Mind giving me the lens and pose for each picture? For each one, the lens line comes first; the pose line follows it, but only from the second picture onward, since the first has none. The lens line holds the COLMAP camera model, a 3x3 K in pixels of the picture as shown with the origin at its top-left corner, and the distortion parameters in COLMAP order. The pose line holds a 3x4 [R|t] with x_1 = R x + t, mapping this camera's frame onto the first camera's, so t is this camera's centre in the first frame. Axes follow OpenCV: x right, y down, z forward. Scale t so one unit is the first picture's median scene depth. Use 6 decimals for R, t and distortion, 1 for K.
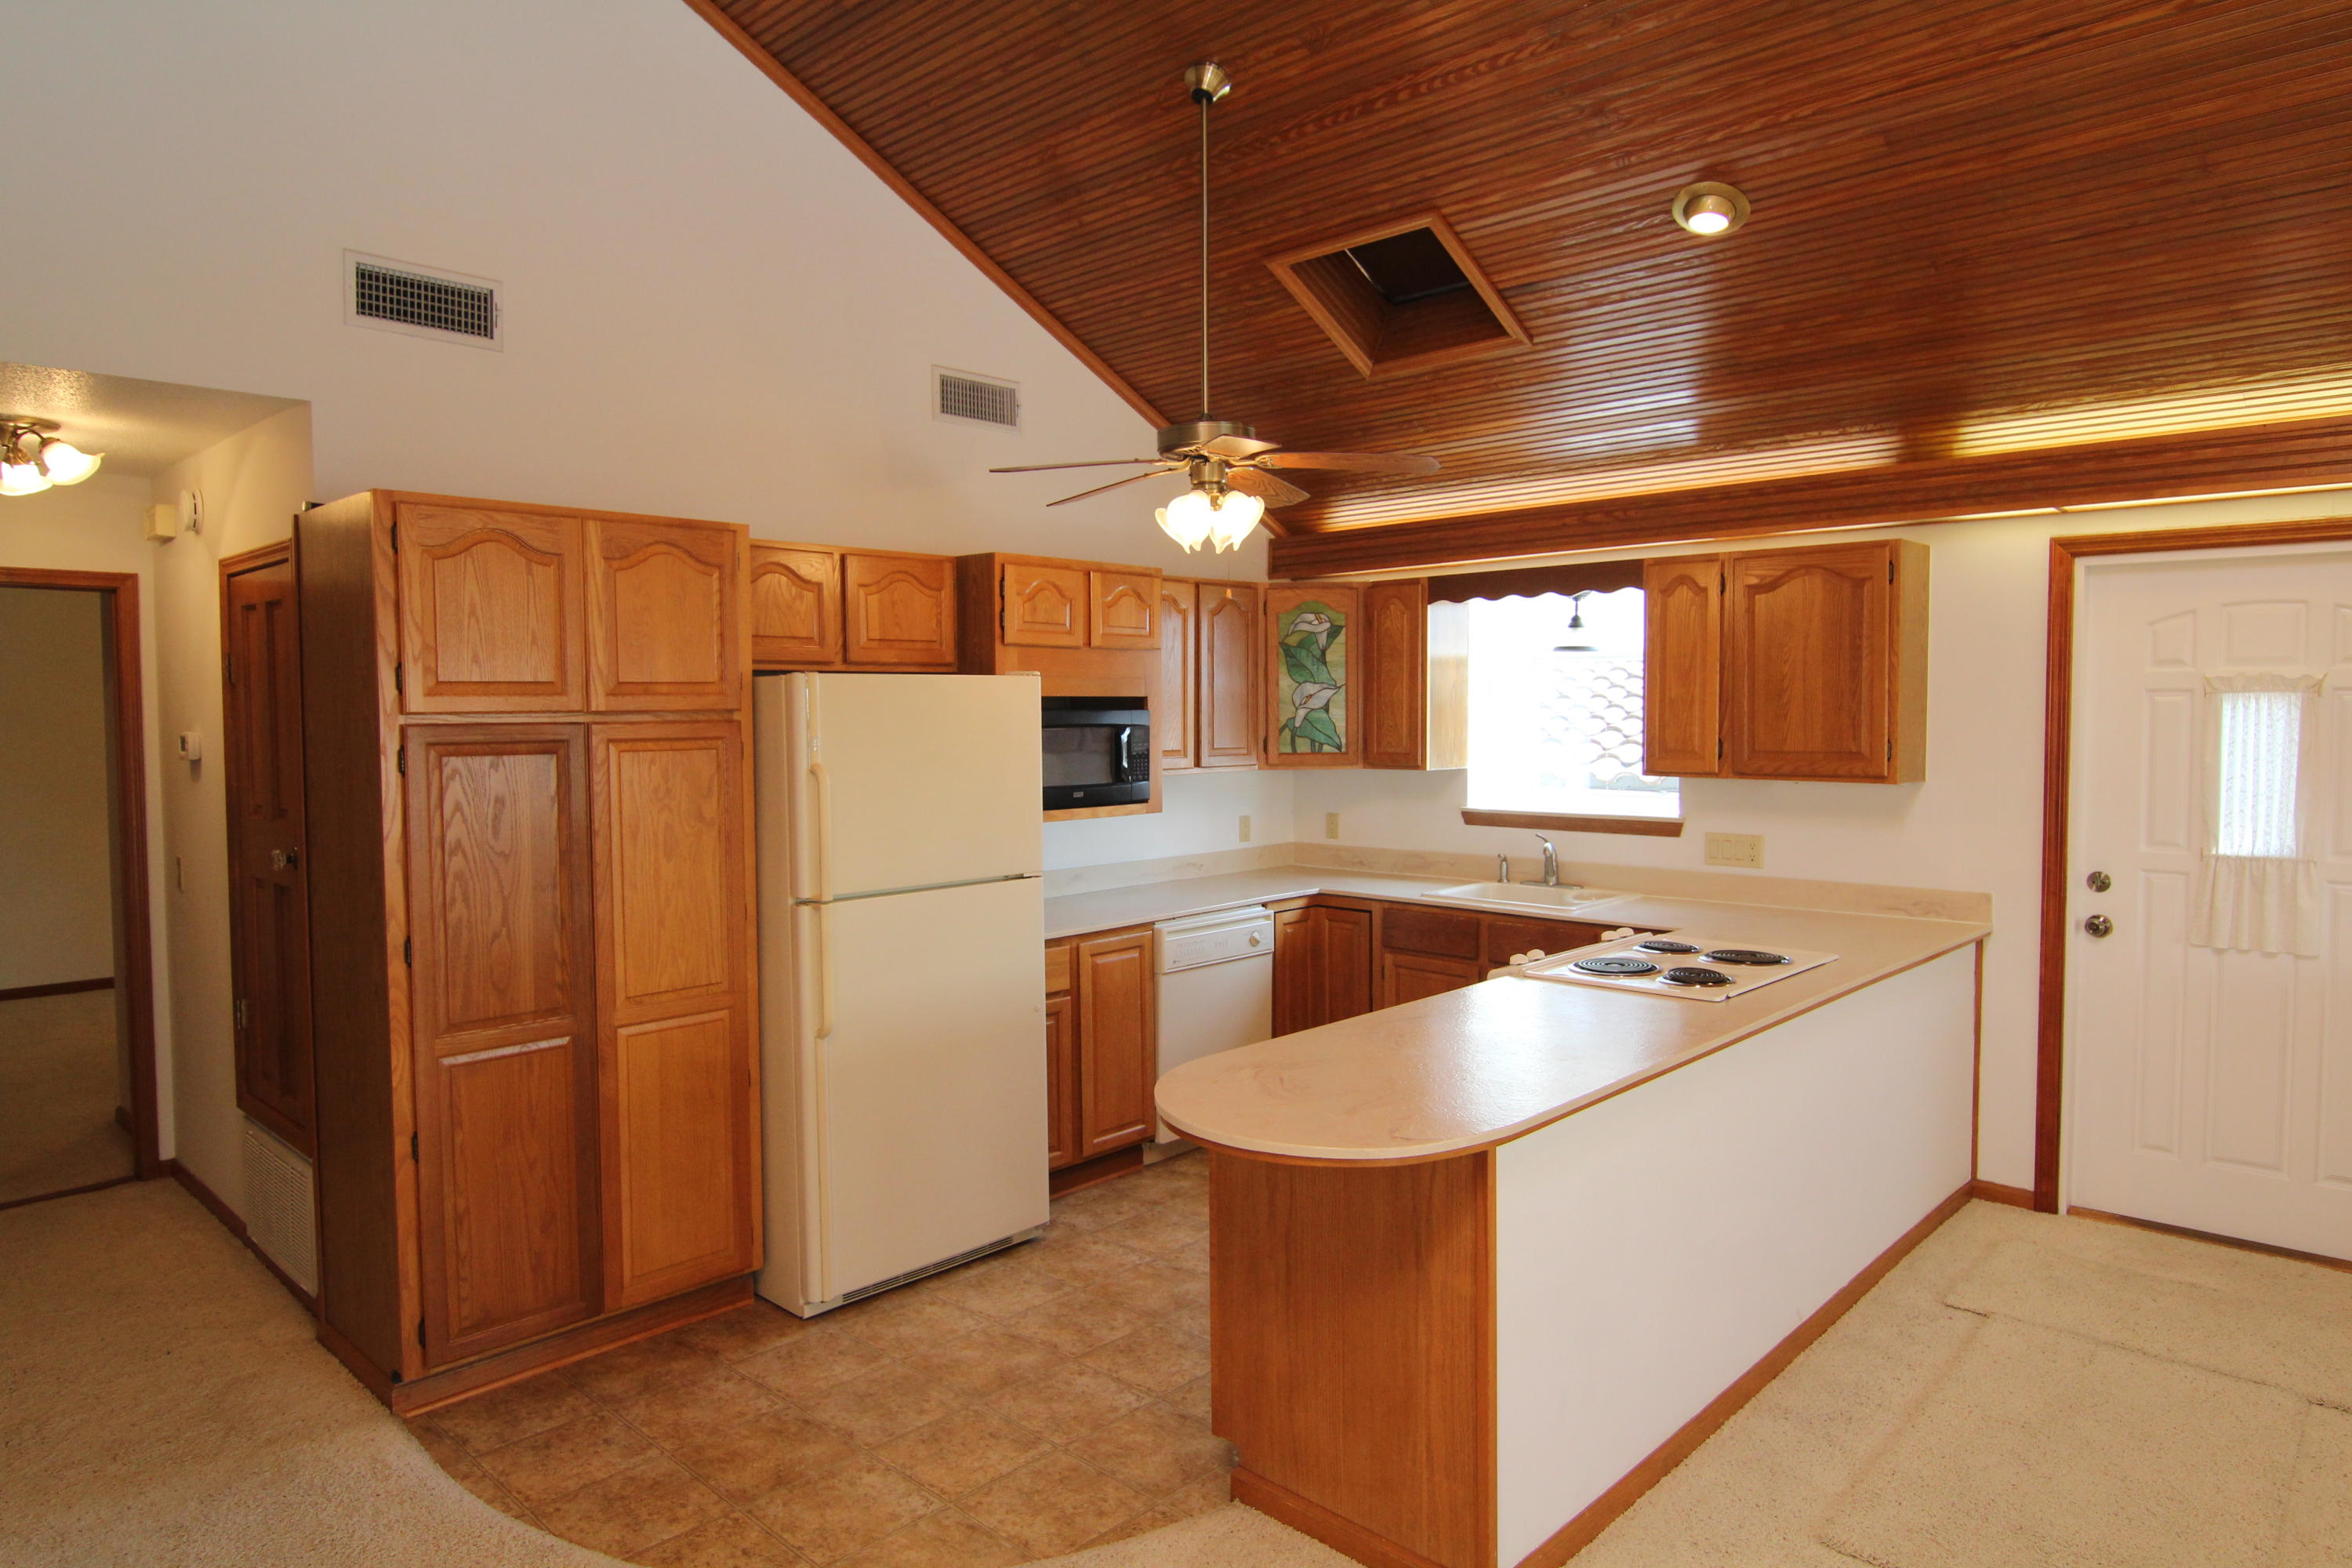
lens RADIAL K [[1426.5, 0, 1179.3], [0, 1426.5, 780.4], [0, 0, 1]] dist [-0.000554, -0.001588]
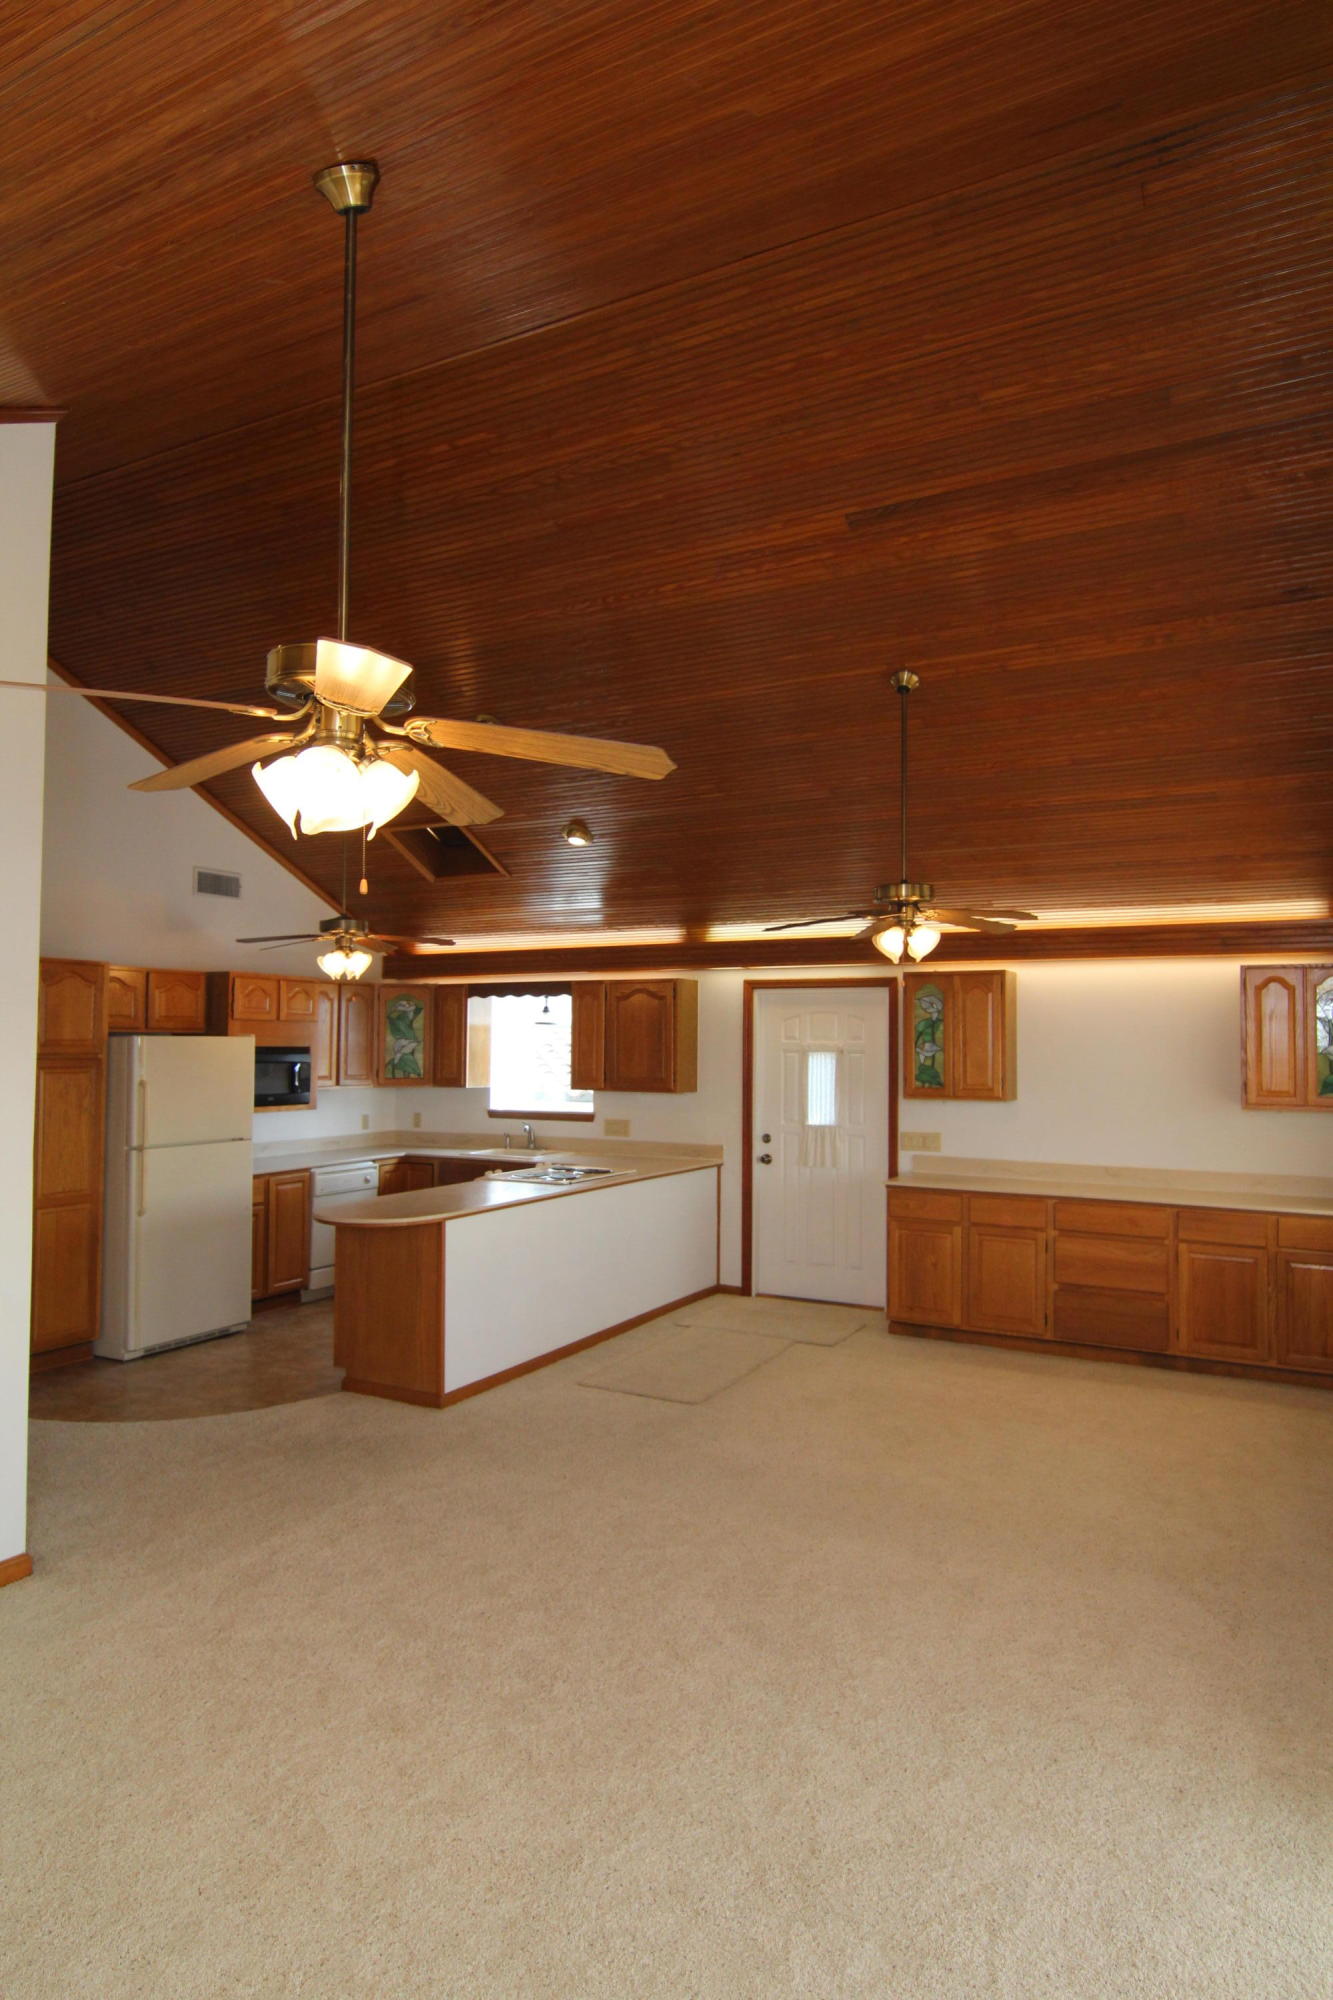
lens RADIAL K [[1213.0, 0, 667.7], [0, 1213.0, 992.3], [0, 0, 1]] dist [-0.000554, -0.001588]
pose [[0.963342, 0.023626, 0.267235, 0.002433], [0.001612, 0.995587, -0.093828, 0.021293], [-0.268272, 0.090819, 0.959053, -0.700520]]
